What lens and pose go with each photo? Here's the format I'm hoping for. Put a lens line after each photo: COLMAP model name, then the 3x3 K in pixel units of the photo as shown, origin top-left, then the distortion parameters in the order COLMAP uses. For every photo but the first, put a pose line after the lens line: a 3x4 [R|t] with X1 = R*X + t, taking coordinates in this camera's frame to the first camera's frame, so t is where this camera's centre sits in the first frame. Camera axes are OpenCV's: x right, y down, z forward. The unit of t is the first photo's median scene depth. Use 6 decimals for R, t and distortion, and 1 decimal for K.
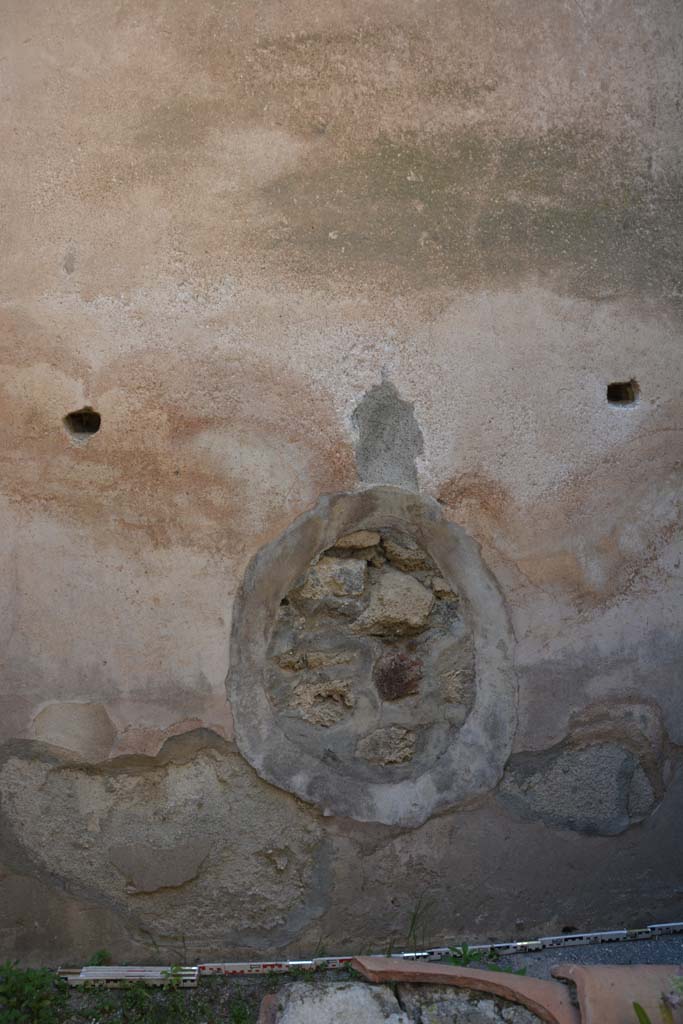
lens RADIAL K [[785.1, 0, 344.9], [0, 785.1, 500.8], [0, 0, 1]] dist [-0.154744, 0.099717]
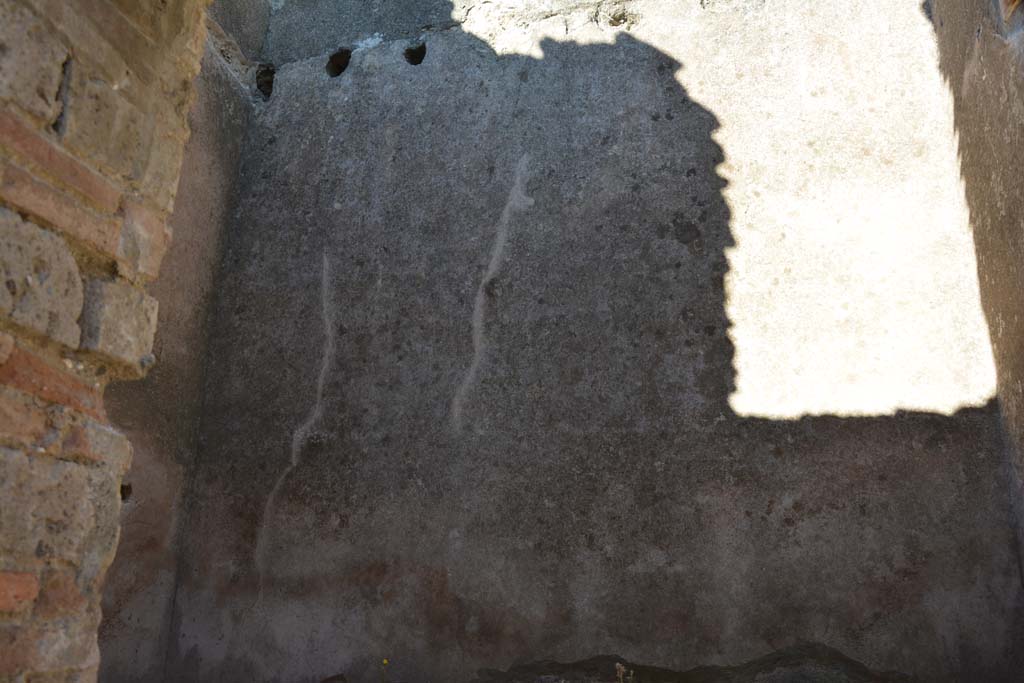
lens RADIAL K [[785.1, 0, 511.7], [0, 785.1, 348.7], [0, 0, 1]] dist [-0.154744, 0.099717]
pose [[0.266309, 0.342408, 0.901020, -0.837304], [0.044233, 0.929450, -0.366286, 0.166396], [-0.962872, 0.137400, 0.232375, -0.089150]]
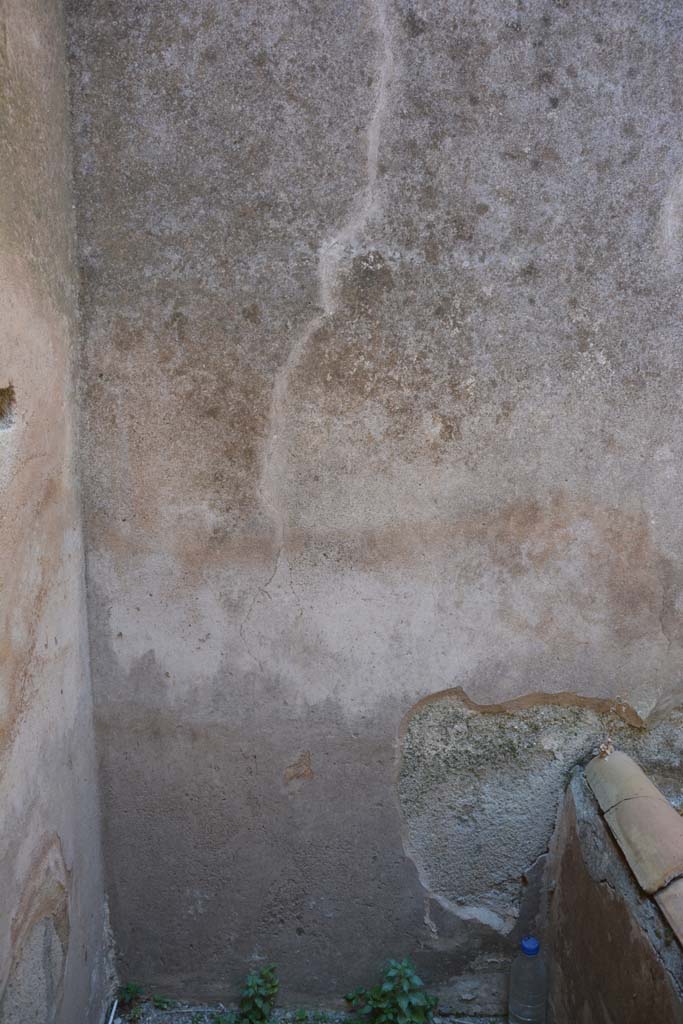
lens RADIAL K [[785.1, 0, 341.4], [0, 785.1, 509.3], [0, 0, 1]] dist [-0.154744, 0.099717]
pose [[-0.013112, -0.147289, 0.989007, -0.261025], [0.067545, 0.986702, 0.147841, -0.130448], [-0.997630, 0.068740, -0.002989, 0.738276]]
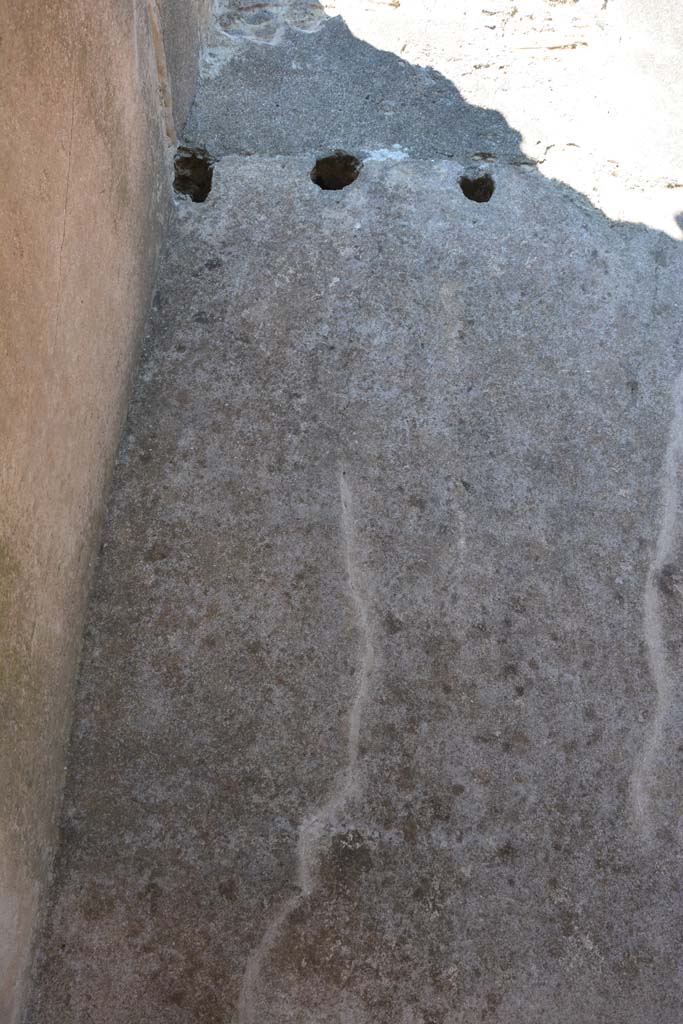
lens RADIAL K [[785.1, 0, 341.3], [0, 785.1, 518.8], [0, 0, 1]] dist [-0.154744, 0.099717]
pose [[-0.038976, 0.444246, 0.895057, -0.298271], [0.041809, 0.895678, -0.442734, -0.207378], [-0.998365, 0.020165, -0.053484, 0.733251]]
